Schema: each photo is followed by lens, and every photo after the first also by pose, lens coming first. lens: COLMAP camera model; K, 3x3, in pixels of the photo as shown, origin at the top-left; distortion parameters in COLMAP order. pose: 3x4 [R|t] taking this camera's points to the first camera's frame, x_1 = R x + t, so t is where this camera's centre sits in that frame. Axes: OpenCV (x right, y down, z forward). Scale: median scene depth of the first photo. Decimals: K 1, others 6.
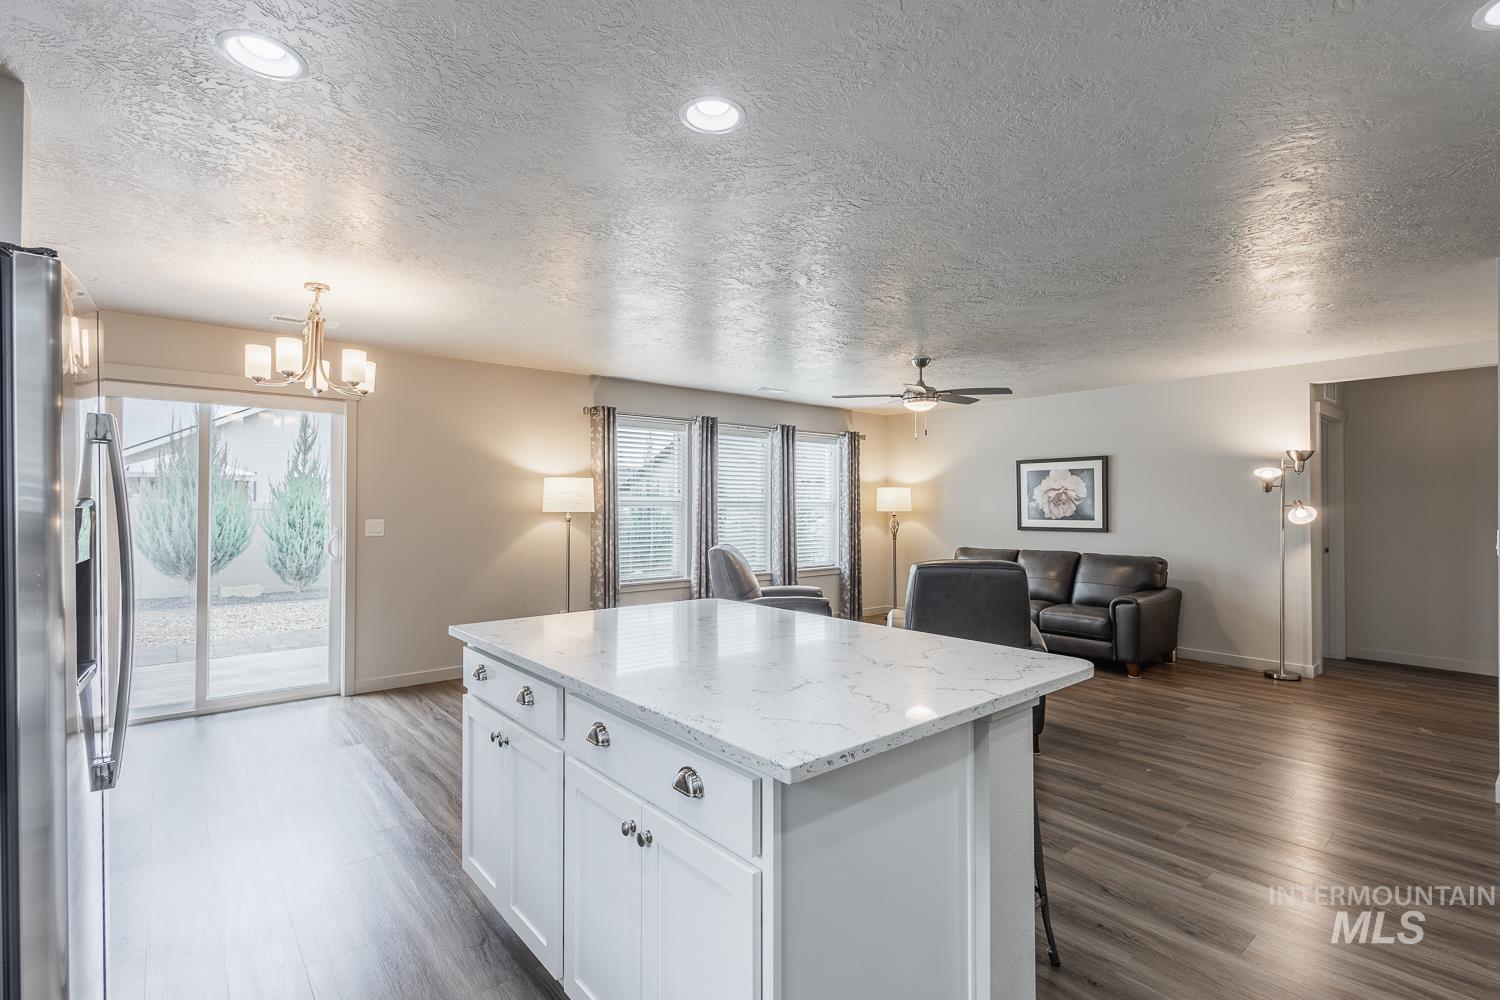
lens RADIAL K [[692.3, 0, 750.0], [0, 692.3, 500.0], [0, 0, 1]] dist [0.014495, -0.005786]
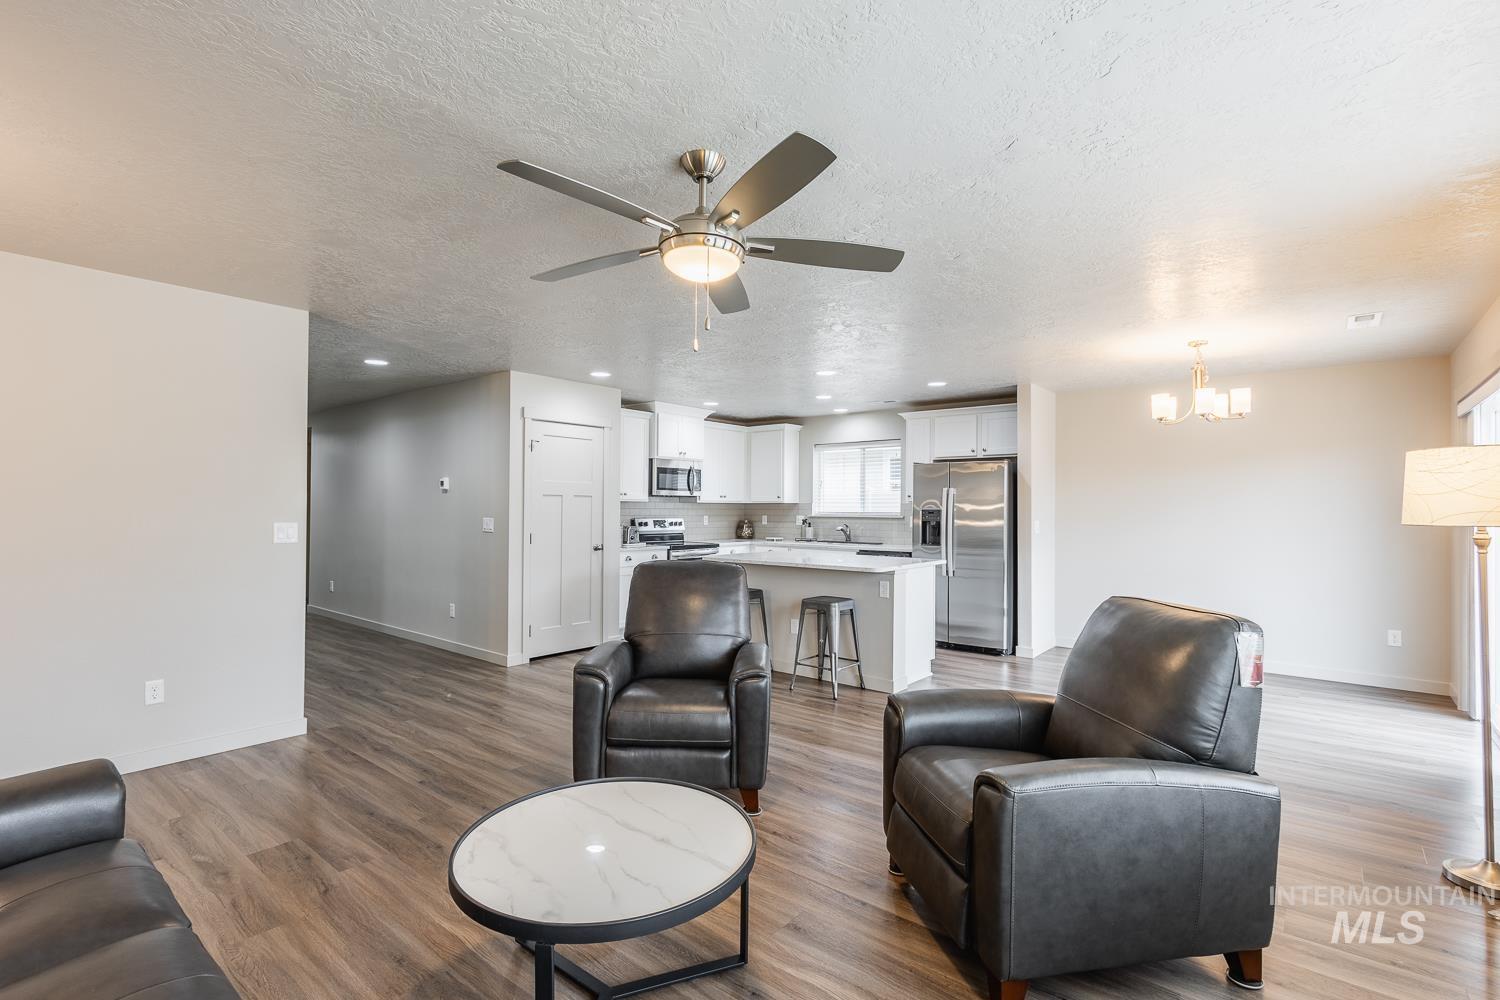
lens RADIAL K [[695.0, 0, 747.9], [0, 695.0, 501.2], [0, 0, 1]] dist [0.006348, -0.000537]
pose [[-0.983810, -0.008853, -0.178997, 0.238101], [-0.005731, 0.999822, -0.017952, 0.010712], [0.179124, -0.016636, -0.983686, 1.150933]]
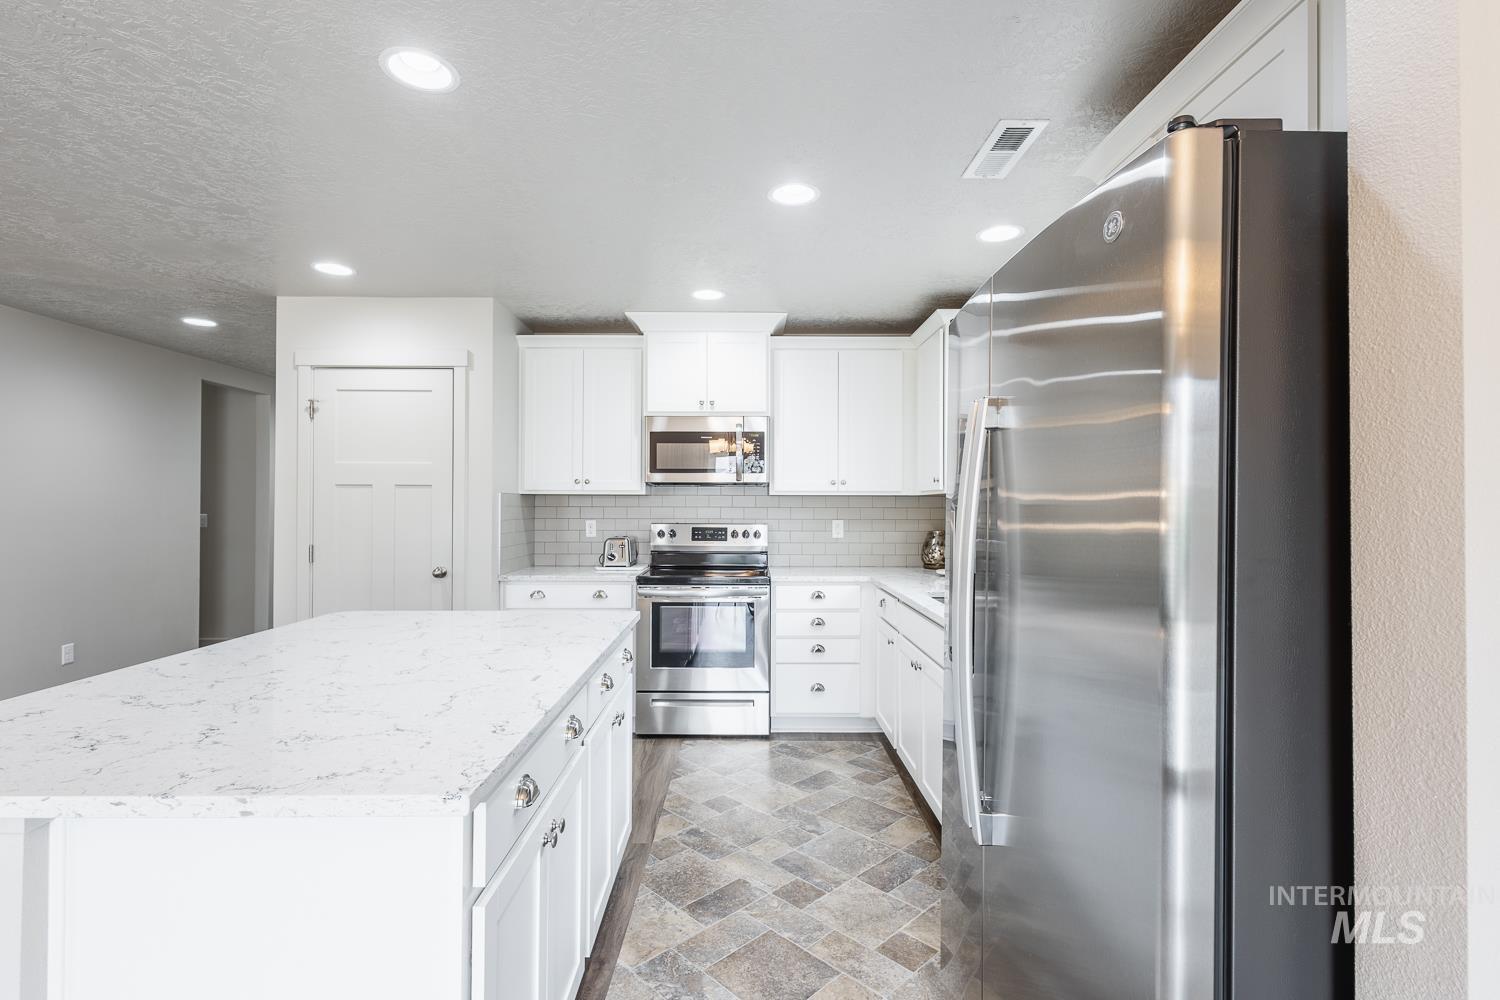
lens RADIAL K [[695.0, 0, 747.9], [0, 695.0, 501.2], [0, 0, 1]] dist [0.006348, -0.000537]
pose [[-0.768362, 0.000826, 0.640015, -0.293586], [-0.008933, 0.999888, -0.012015, 0.005089], [-0.639953, -0.014949, -0.768269, 0.430827]]
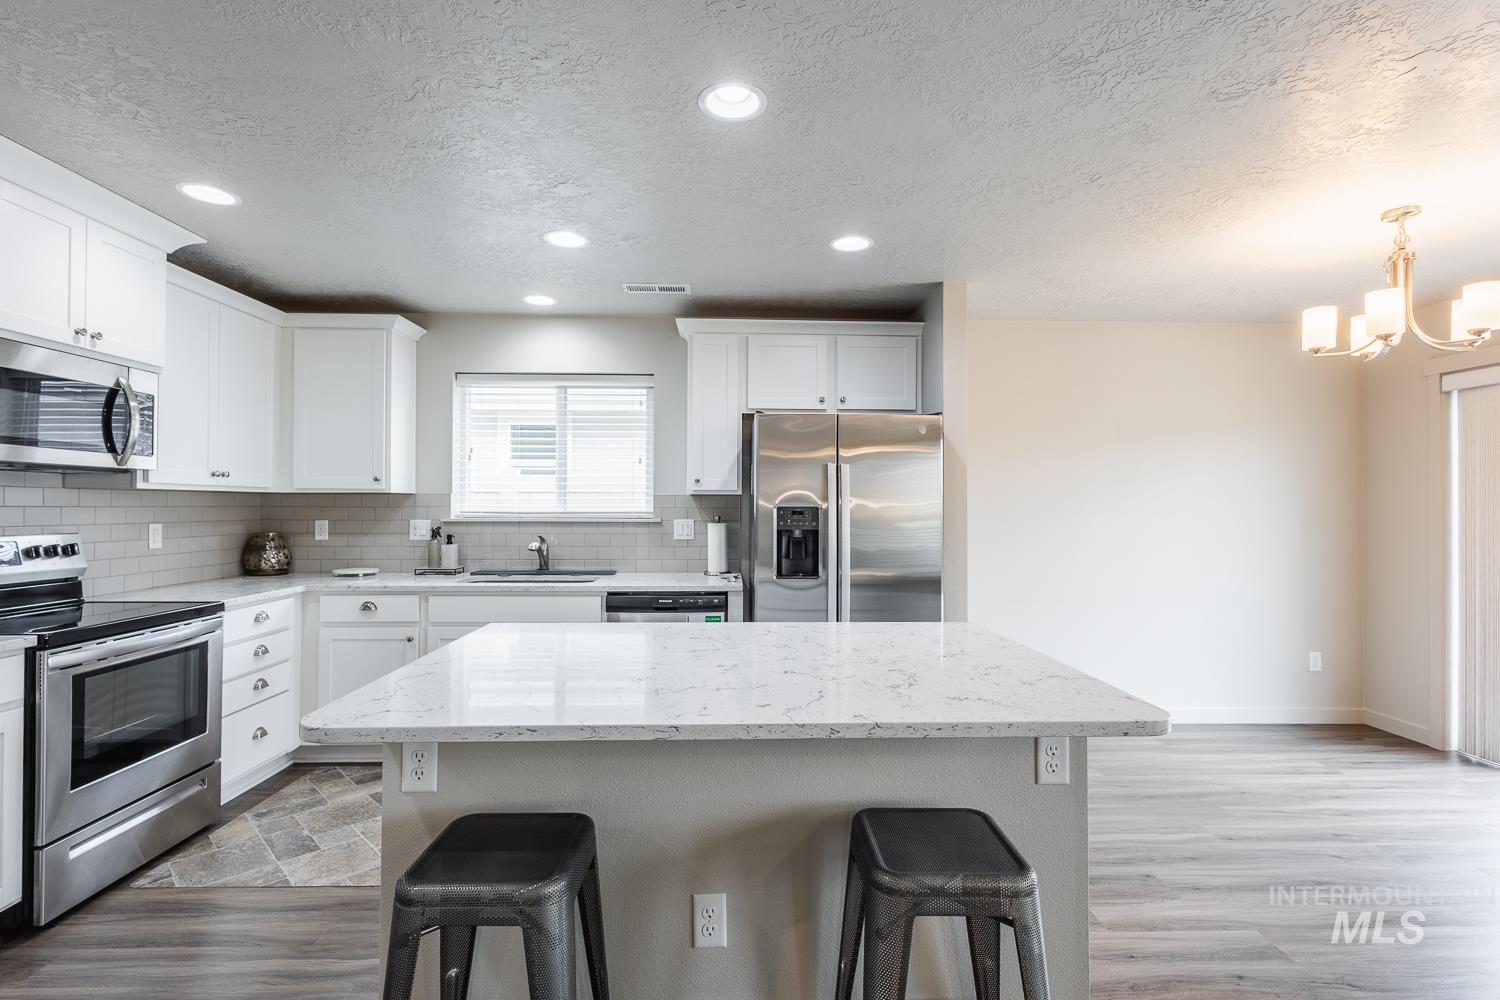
lens RADIAL K [[695.0, 0, 747.9], [0, 695.0, 501.2], [0, 0, 1]] dist [0.006348, -0.000537]
pose [[-0.619803, -0.009004, -0.784706, 0.211726], [0.001885, 0.999914, -0.012962, 0.005744], [0.784755, -0.009513, -0.619733, 0.491045]]
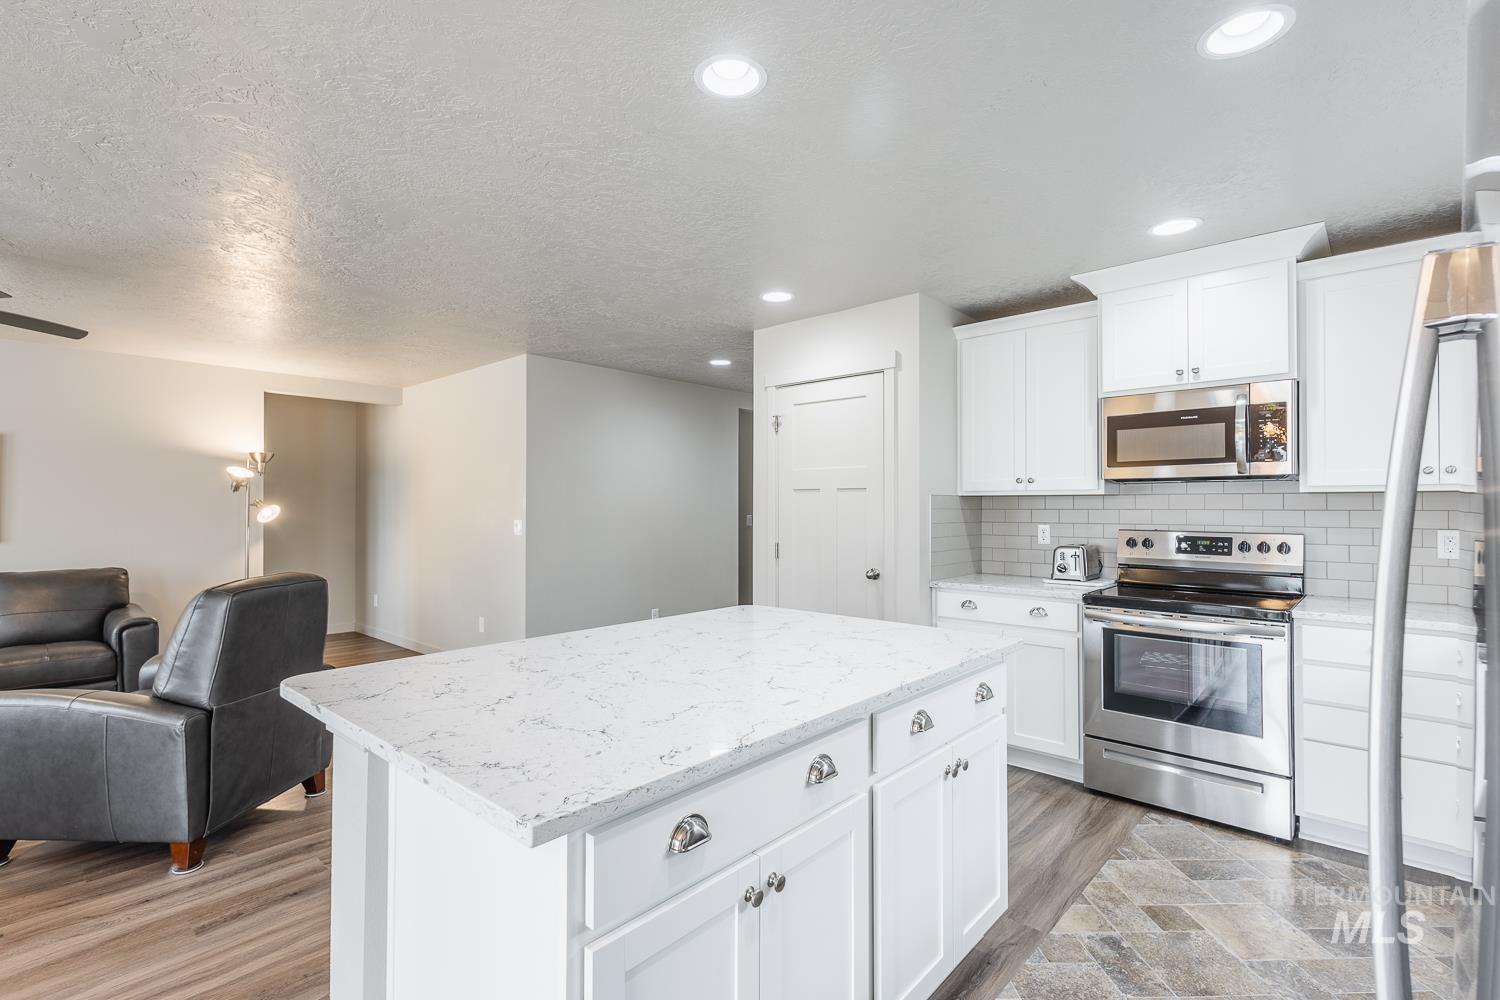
lens RADIAL K [[692.3, 0, 750.0], [0, 692.3, 500.0], [0, 0, 1]] dist [0.014495, -0.005786]
pose [[-0.132975, 0.009046, 0.991078, -0.292865], [-0.008871, 0.999907, -0.010317, 0.004195], [-0.991080, -0.010164, -0.132882, 0.331332]]
